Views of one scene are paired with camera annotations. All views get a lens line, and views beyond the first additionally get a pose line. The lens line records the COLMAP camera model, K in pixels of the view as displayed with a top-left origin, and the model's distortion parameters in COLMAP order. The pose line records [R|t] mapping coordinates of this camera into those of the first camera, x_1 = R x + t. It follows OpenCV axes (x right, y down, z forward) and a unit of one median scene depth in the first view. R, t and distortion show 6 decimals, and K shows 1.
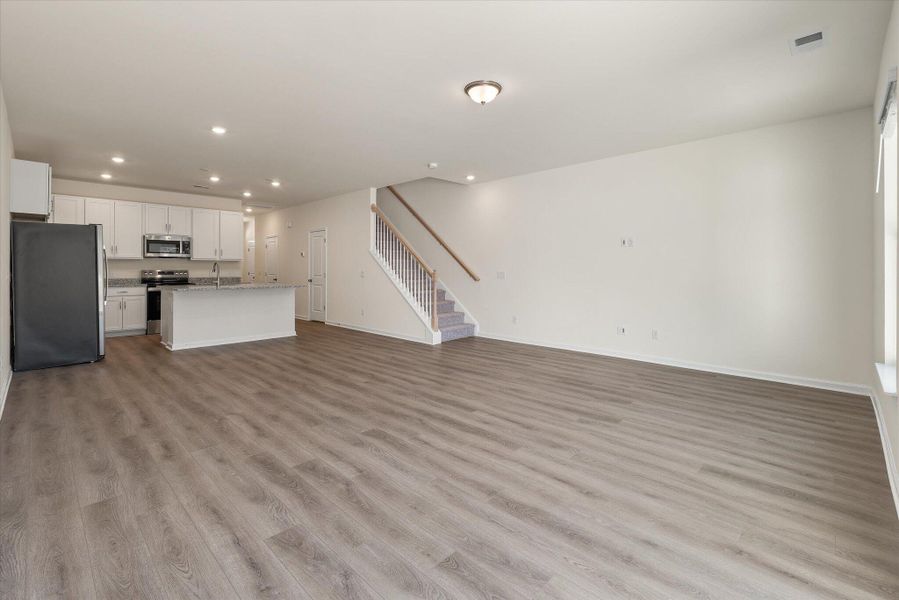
lens RADIAL K [[395.9, 0, 451.8], [0, 395.9, 269.9], [0, 0, 1]] dist [0.000941, 0.000112]
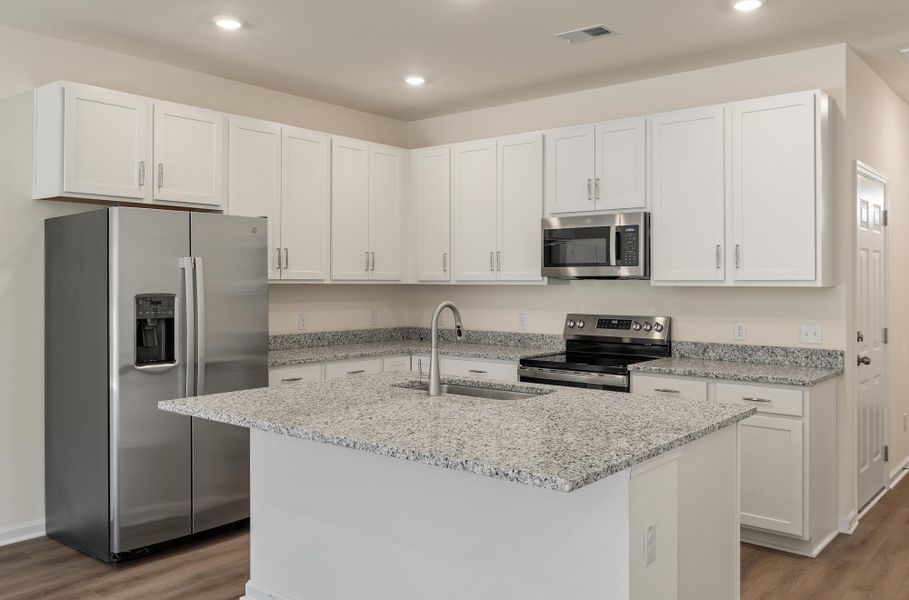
lens RADIAL K [[734.8, 0, 501.1], [0, 734.8, 283.2], [0, 0, 1]] dist [0.001422, -0.000021]
pose [[0.107164, 0.002659, -0.994238, -0.107544], [-0.003028, 0.999993, 0.002348, -0.028217], [0.994237, 0.002759, 0.107171, 0.836739]]
